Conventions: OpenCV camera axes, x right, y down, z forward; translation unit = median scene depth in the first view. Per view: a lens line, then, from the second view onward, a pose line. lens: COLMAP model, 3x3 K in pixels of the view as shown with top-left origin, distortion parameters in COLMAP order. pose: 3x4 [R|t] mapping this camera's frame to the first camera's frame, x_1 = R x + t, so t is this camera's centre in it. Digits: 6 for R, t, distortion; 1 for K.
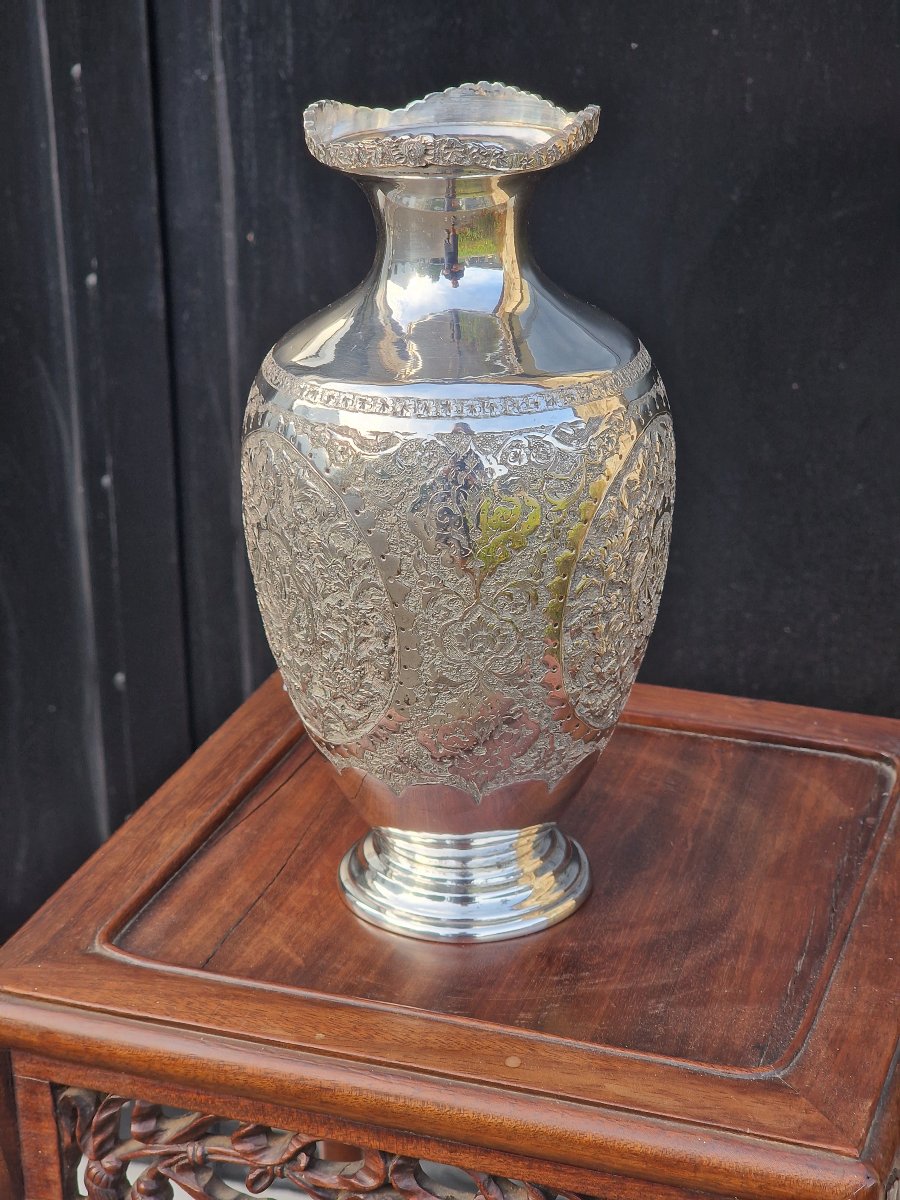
lens RADIAL K [[2490.1, 0, 454.3], [0, 2490.1, 642.7], [0, 0, 1]] dist [0.109651, 0.000000]
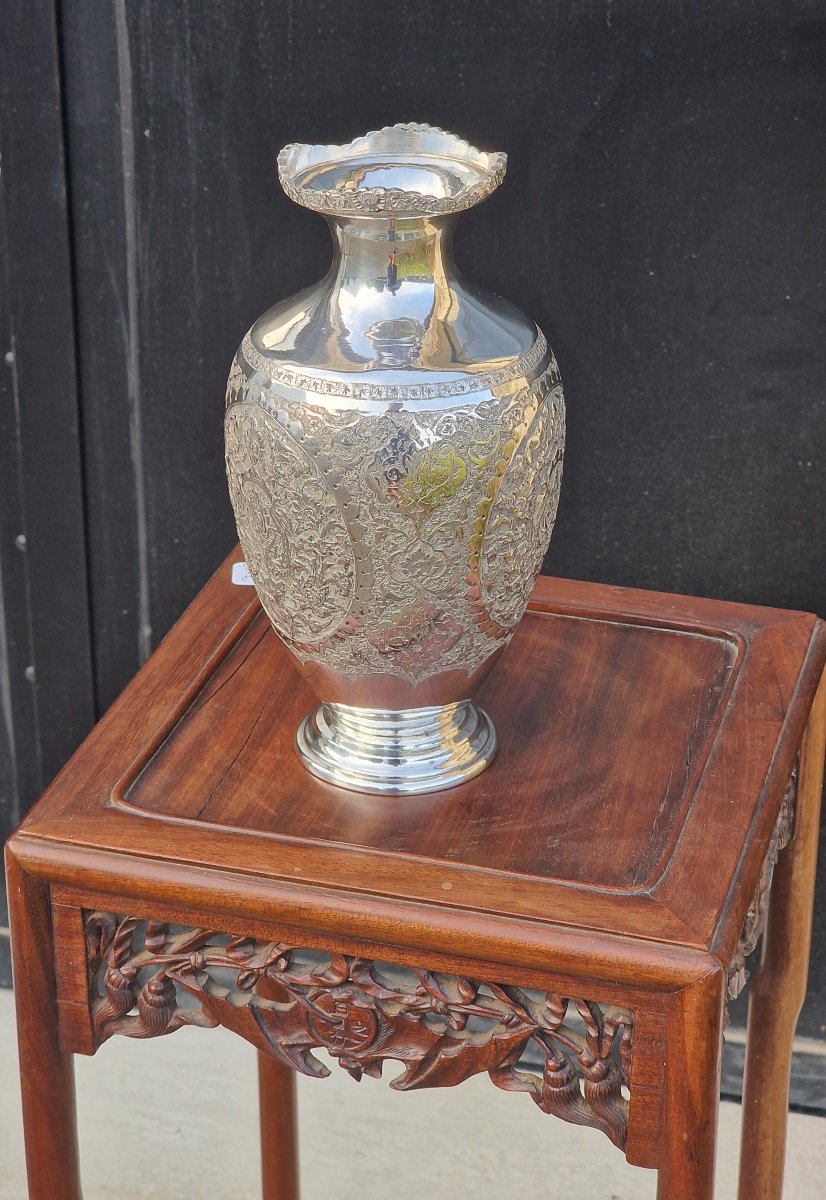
lens RADIAL K [[2878.0, 0, 408.8], [0, 2878.0, 601.0], [0, 0, 1]] dist [0.065111, 0.000000]
pose [[0.998458, -0.013056, 0.053953, -0.071782], [0.009560, 0.997869, 0.064548, -0.075091], [-0.054680, -0.063933, 0.996455, -0.469677]]
